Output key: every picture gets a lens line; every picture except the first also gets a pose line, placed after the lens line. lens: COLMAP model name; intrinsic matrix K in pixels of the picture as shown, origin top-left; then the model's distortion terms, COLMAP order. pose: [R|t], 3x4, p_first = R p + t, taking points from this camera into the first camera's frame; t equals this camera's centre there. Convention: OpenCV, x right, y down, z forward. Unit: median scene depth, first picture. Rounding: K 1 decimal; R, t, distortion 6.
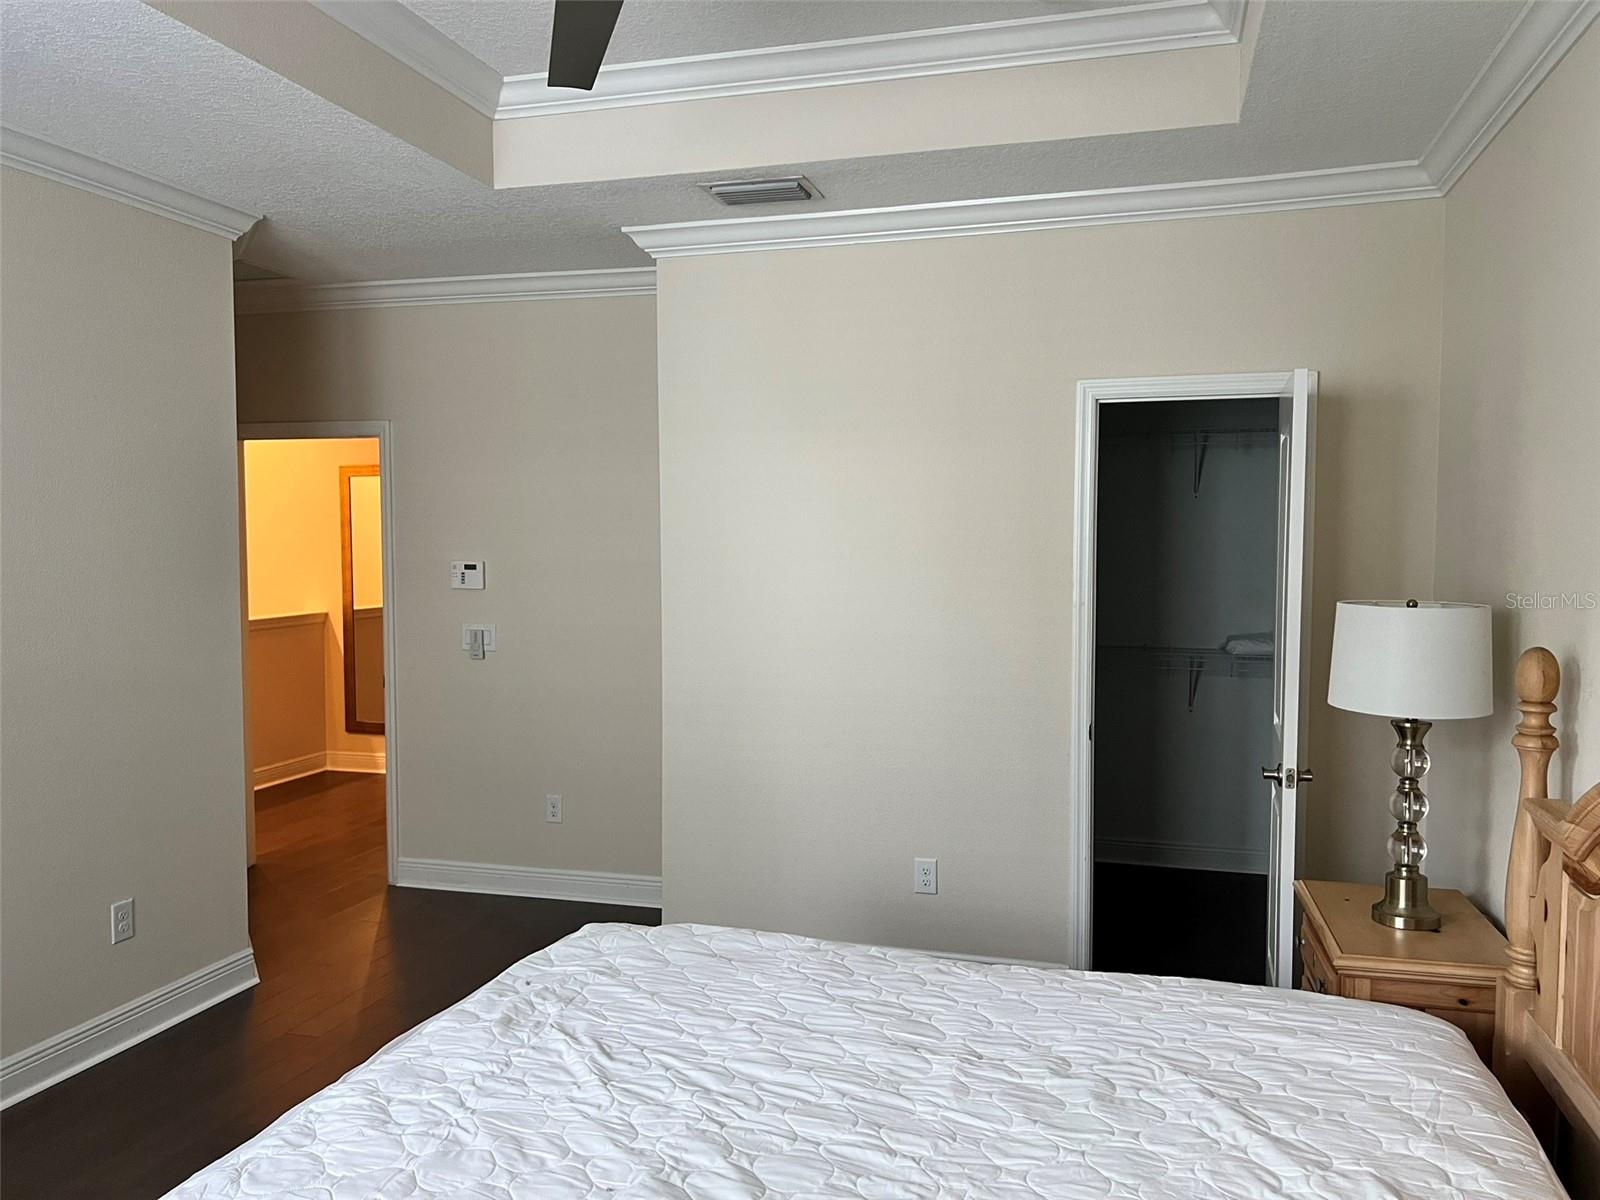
lens RADIAL K [[1209.3, 0, 807.7], [0, 1209.3, 604.6], [0, 0, 1]] dist [0.063005, -0.063130]
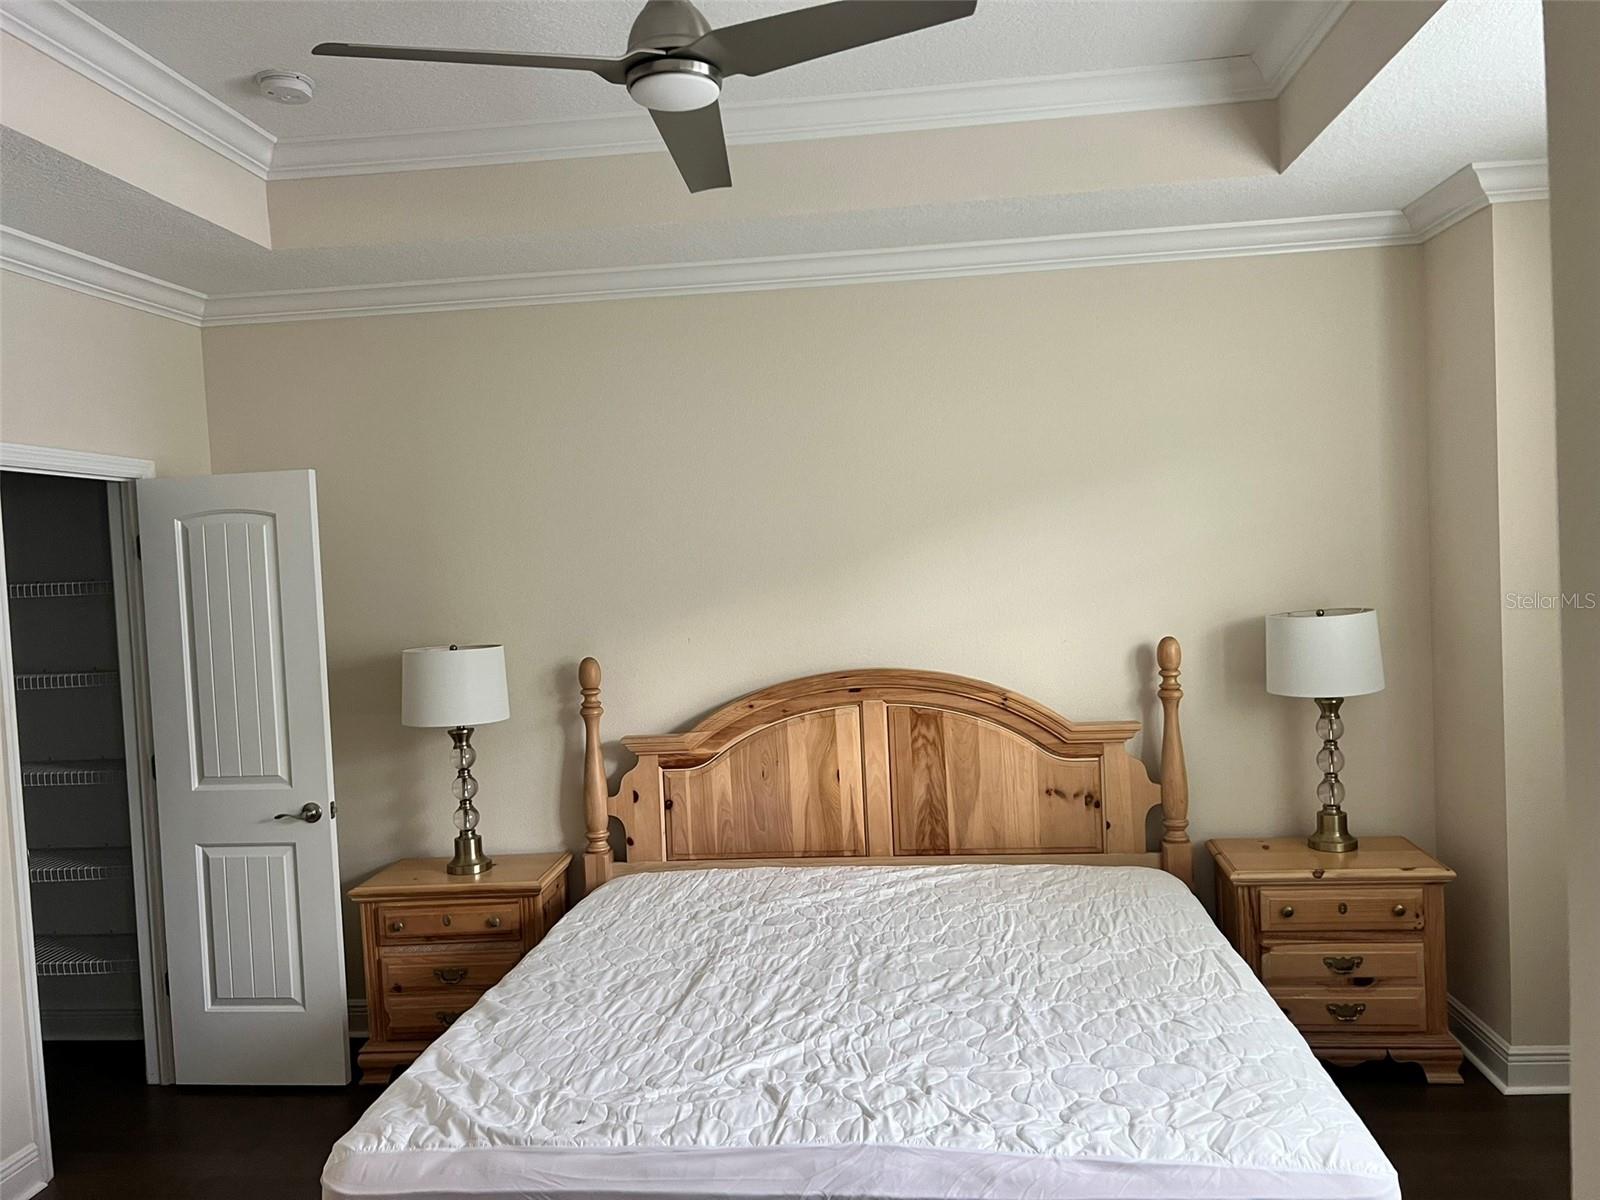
lens RADIAL K [[1209.3, 0, 808.1], [0, 1209.3, 598.5], [0, 0, 1]] dist [0.063005, -0.063130]
pose [[-0.195508, -0.016400, 0.980565, -1.069535], [0.098038, 0.994525, 0.036180, -0.074393], [-0.975789, 0.103207, -0.192830, 0.935519]]
